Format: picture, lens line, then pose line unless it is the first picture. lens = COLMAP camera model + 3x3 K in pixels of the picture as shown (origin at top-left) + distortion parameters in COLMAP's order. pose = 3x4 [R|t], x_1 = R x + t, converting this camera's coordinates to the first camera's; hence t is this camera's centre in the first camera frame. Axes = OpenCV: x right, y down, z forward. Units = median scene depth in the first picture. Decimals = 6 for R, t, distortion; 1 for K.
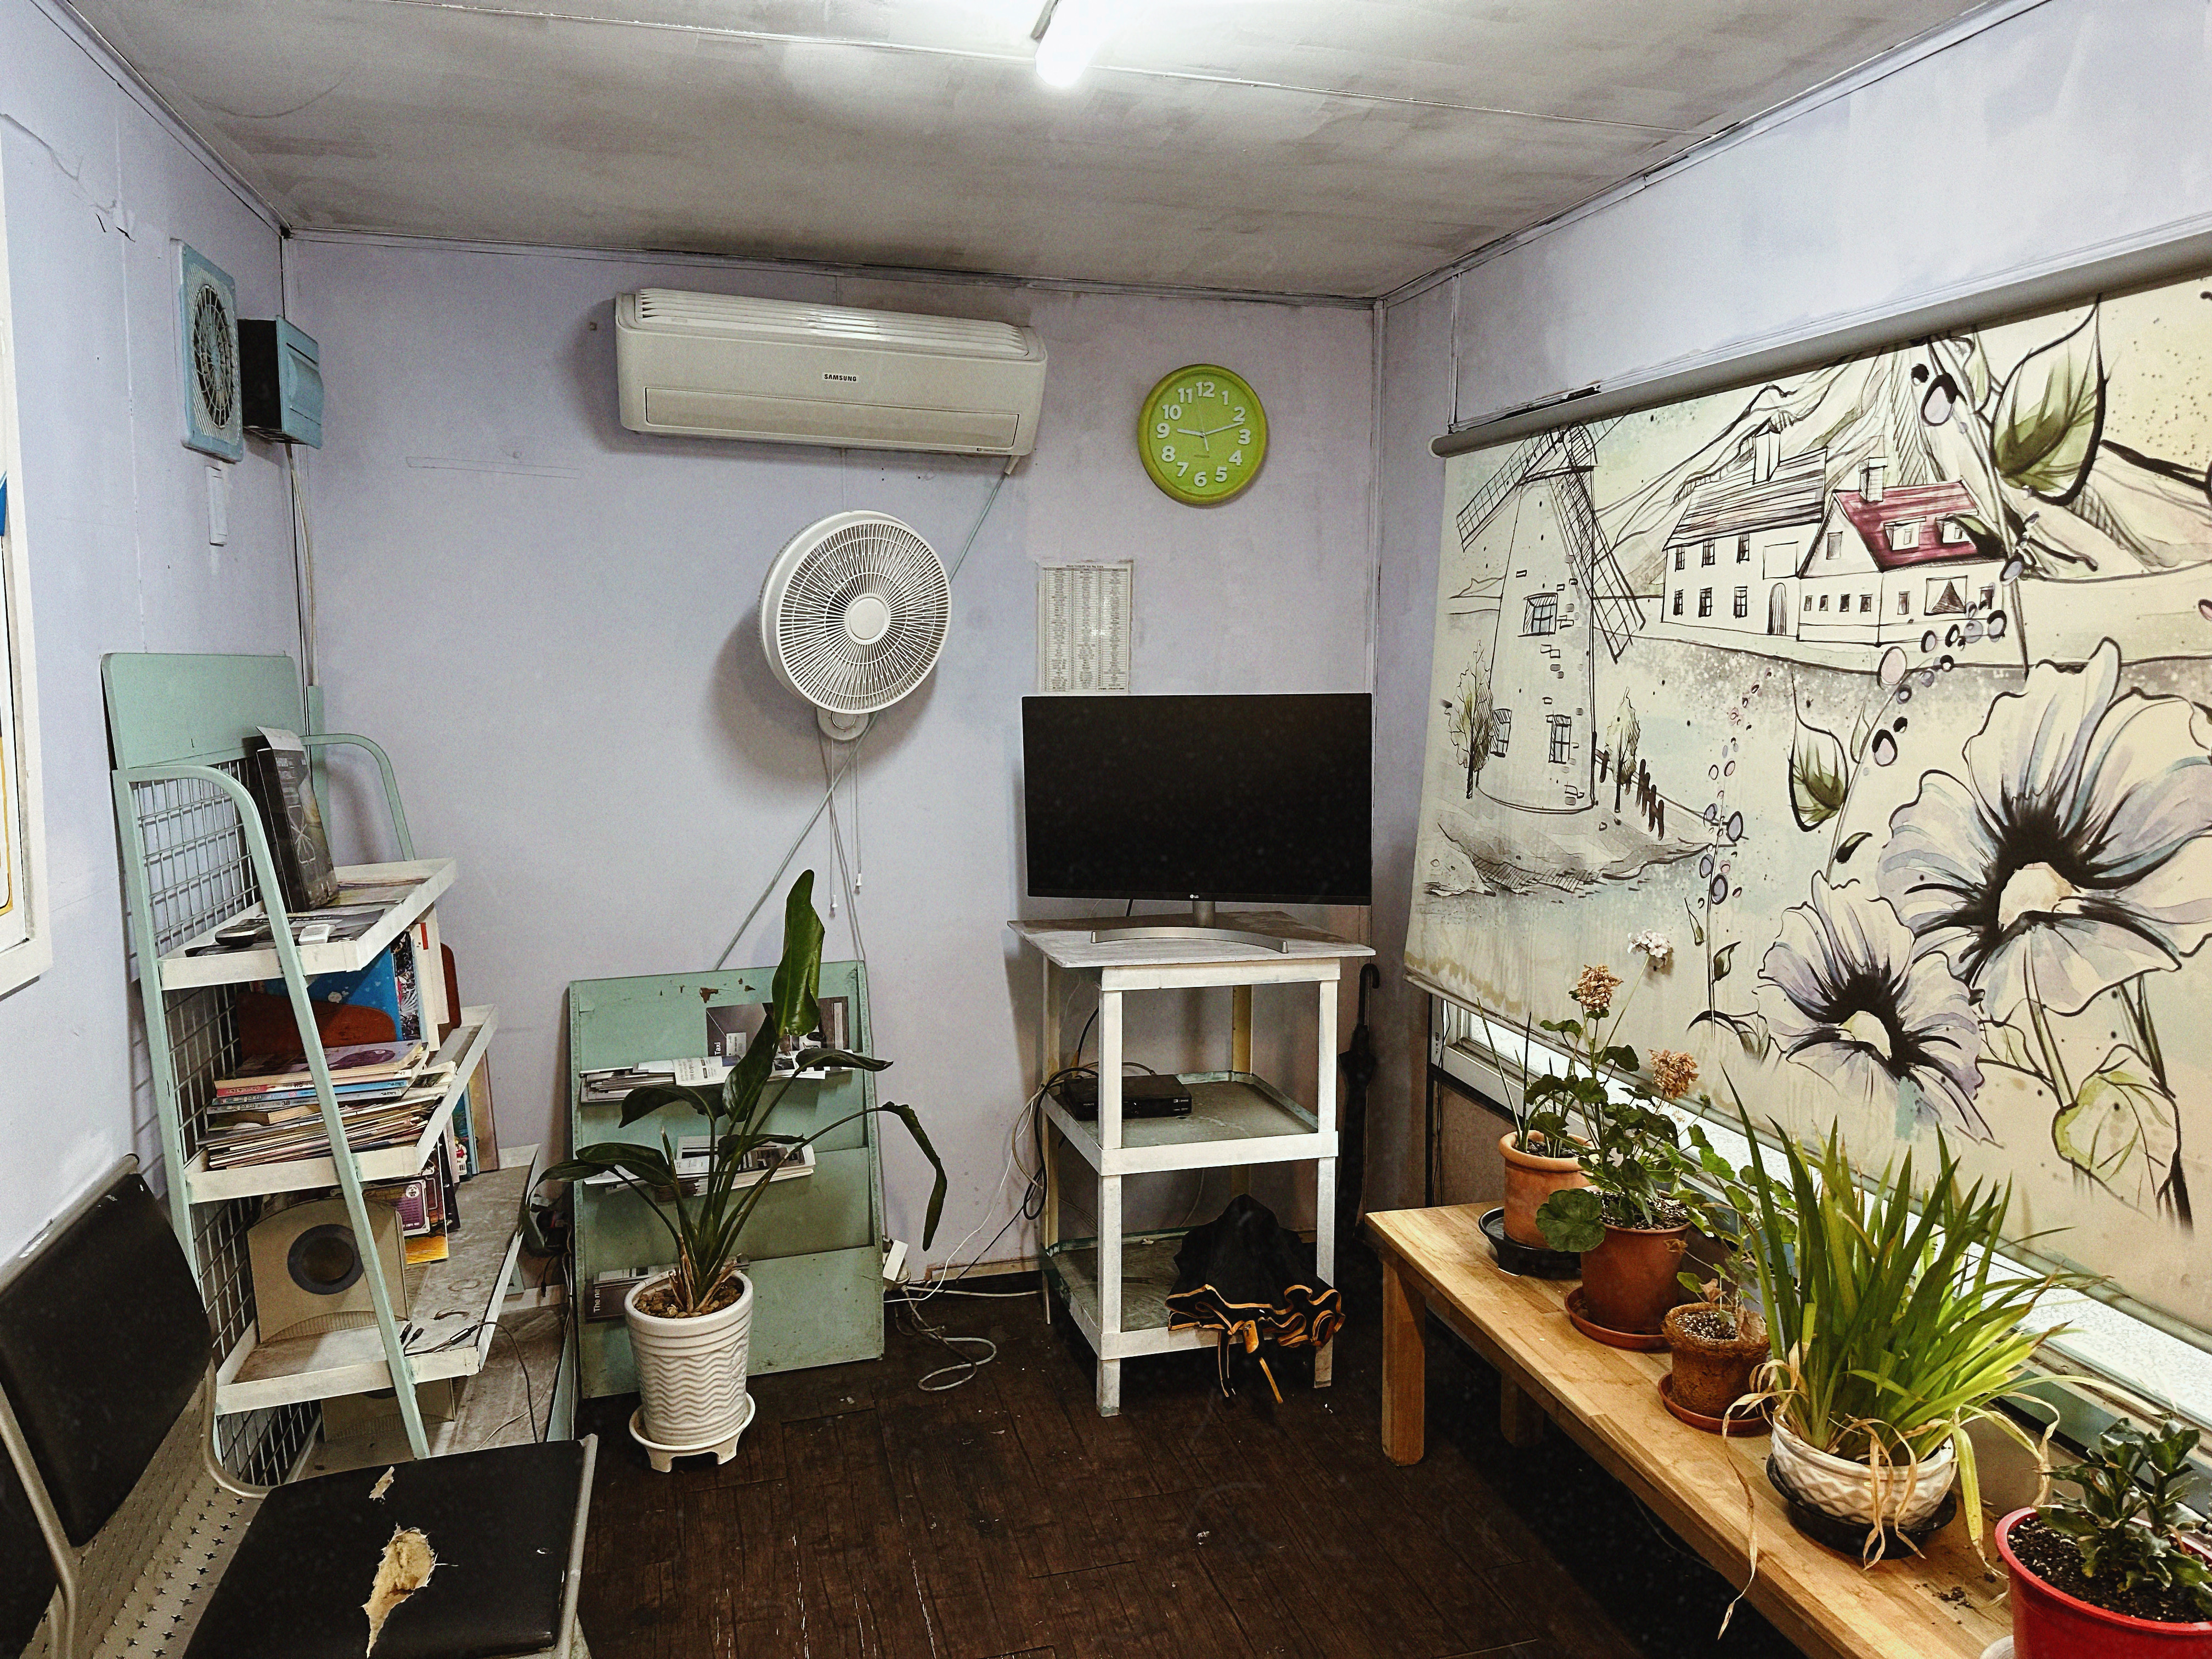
lens RADIAL K [[1553.3, 0, 1106.0], [0, 1553.3, 829.5], [0, 0, 1]] dist [0.098858, -0.143271]
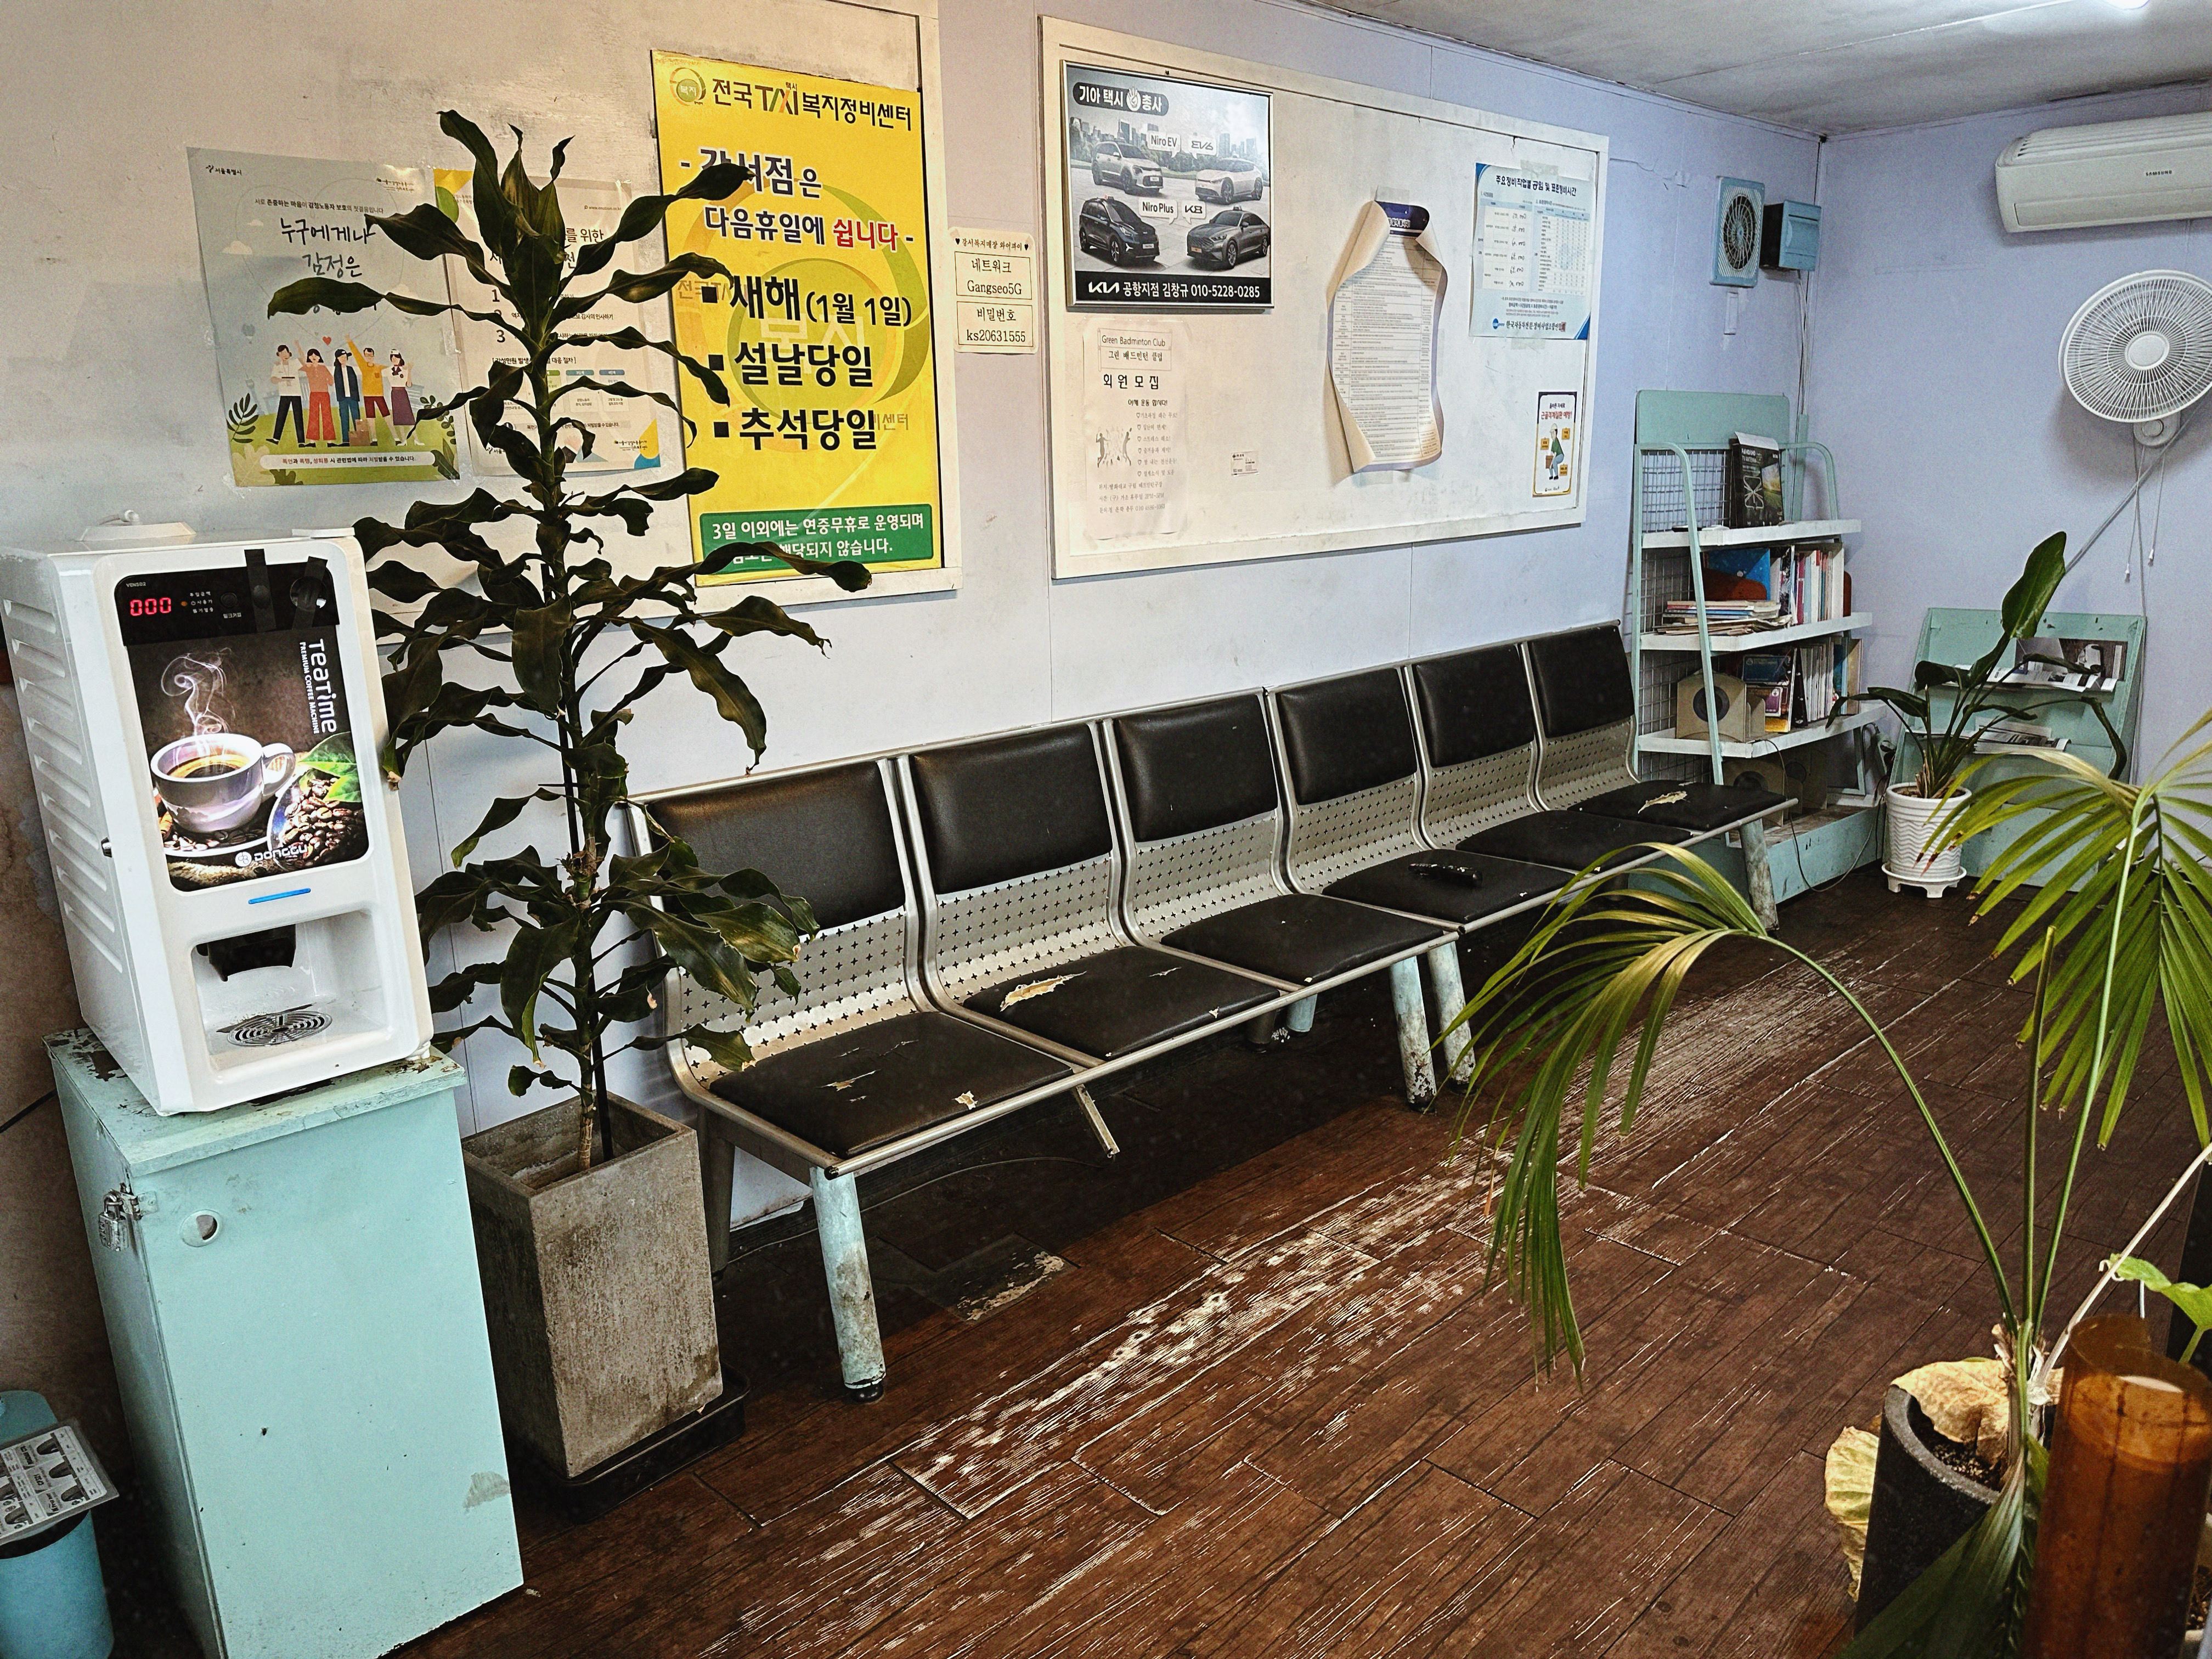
lens RADIAL K [[1558.9, 0, 1106.0], [0, 1558.9, 829.5], [0, 0, 1]] dist [-0.031409, 0.000547]
pose [[0.476108, 0.189212, -0.858790, 0.692375], [-0.074714, 0.981750, 0.174882, 0.118683], [0.876207, -0.019099, 0.481556, -0.493582]]
